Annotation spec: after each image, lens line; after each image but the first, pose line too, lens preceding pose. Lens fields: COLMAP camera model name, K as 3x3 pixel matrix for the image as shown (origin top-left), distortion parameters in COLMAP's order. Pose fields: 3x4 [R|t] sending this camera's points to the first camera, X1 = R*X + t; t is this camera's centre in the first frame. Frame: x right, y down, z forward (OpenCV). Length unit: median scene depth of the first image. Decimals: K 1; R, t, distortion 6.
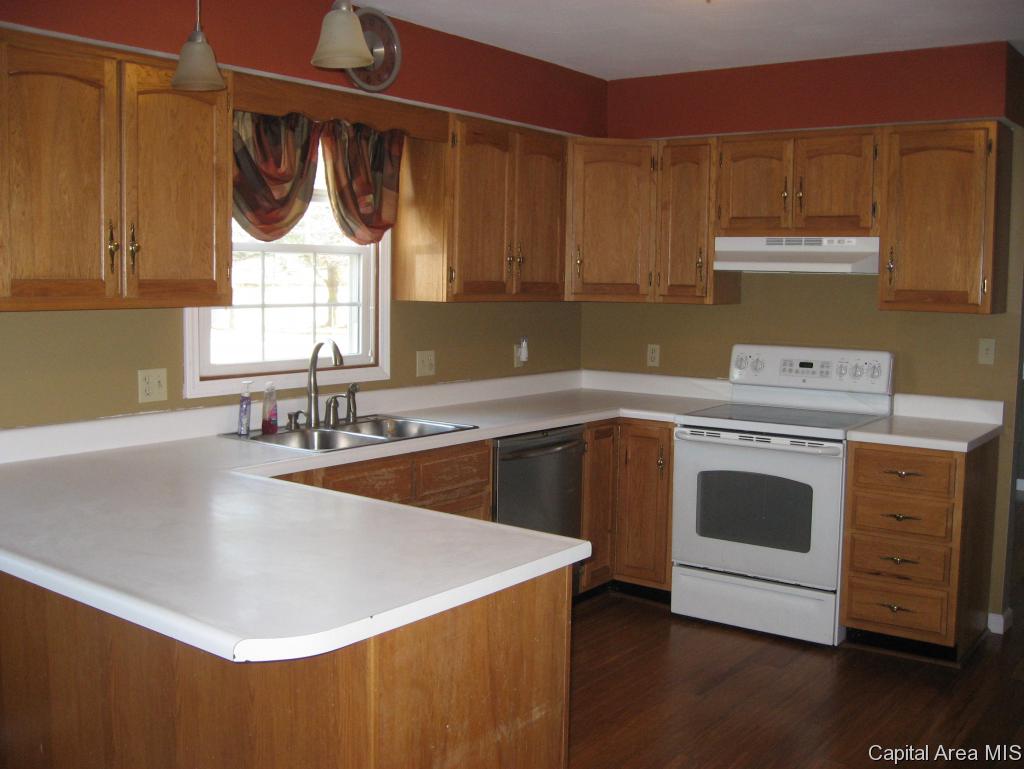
lens RADIAL K [[1047.2, 0, 510.3], [0, 1047.2, 371.1], [0, 0, 1]] dist [-0.140221, 0.041329]
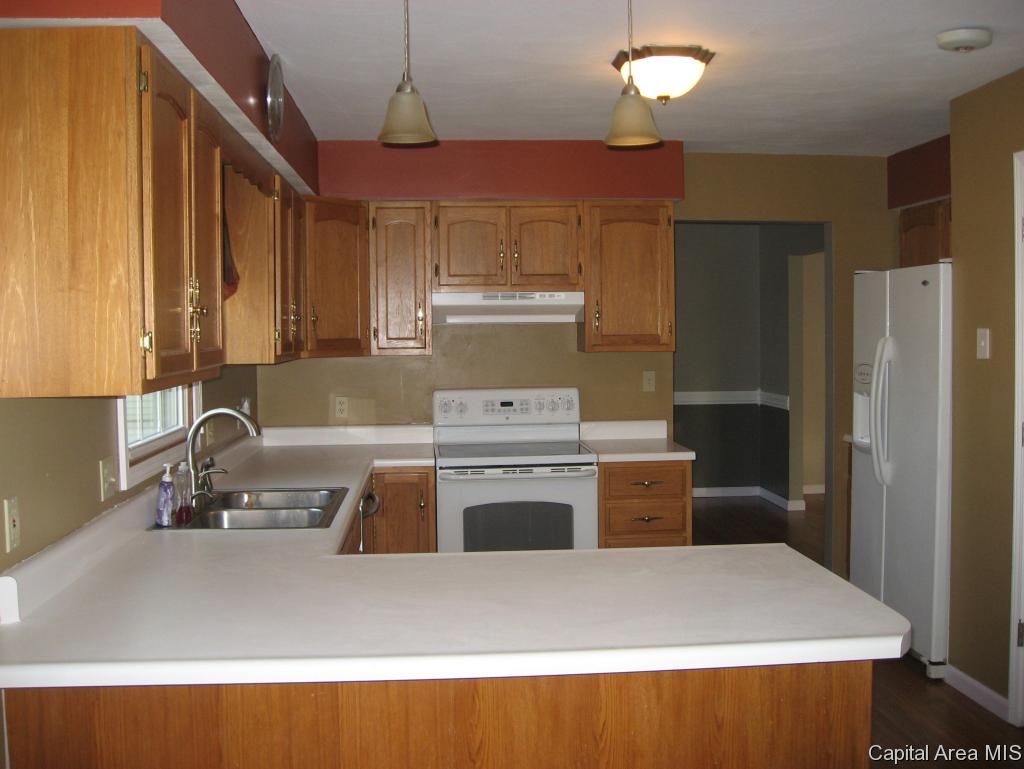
lens RADIAL K [[1047.2, 0, 510.3], [0, 1047.2, 371.1], [0, 0, 1]] dist [-0.140221, 0.041329]
pose [[0.751683, -0.051233, 0.657532, -0.493597], [0.081705, 0.996532, -0.015757, -0.025031], [-0.654445, 0.065568, 0.753262, 0.135885]]
